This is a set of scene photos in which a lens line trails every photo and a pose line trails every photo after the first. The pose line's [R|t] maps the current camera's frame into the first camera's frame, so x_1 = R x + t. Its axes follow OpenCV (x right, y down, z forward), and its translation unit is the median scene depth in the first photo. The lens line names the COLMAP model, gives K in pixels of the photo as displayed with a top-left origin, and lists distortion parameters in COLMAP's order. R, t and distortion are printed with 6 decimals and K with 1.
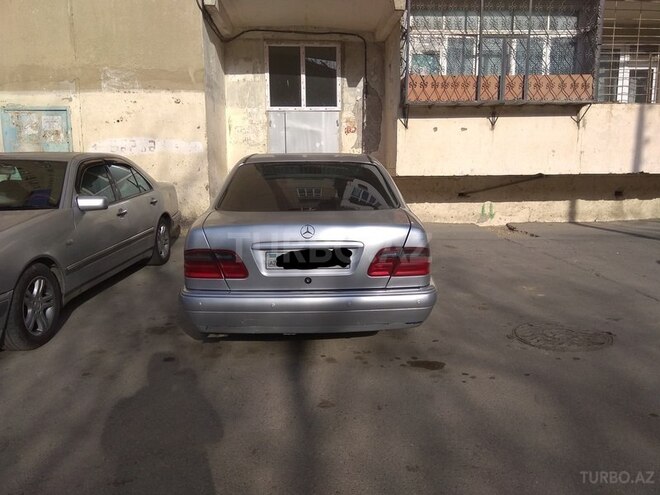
lens RADIAL K [[482.7, 0, 330.0], [0, 482.7, 247.5], [0, 0, 1]] dist [0.004085, -0.000169]
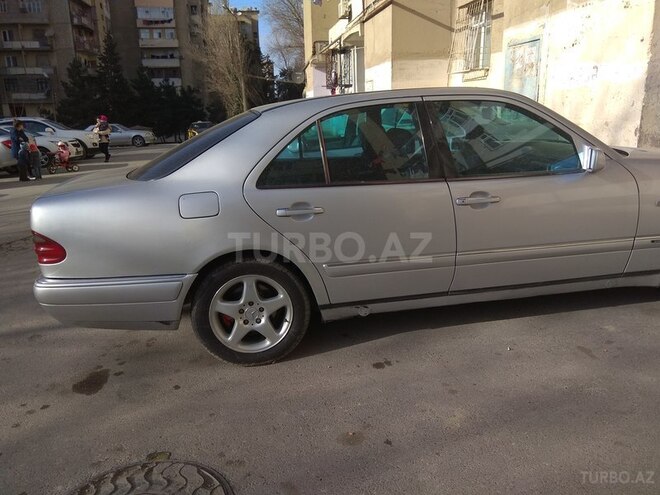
lens RADIAL K [[482.7, 0, 330.0], [0, 482.7, 247.5], [0, 0, 1]] dist [0.004085, -0.000169]
pose [[0.168580, 0.273064, -0.947110, 0.644359], [-0.121559, 0.959286, 0.254938, -0.154647], [0.978164, 0.072153, 0.194910, 0.794606]]
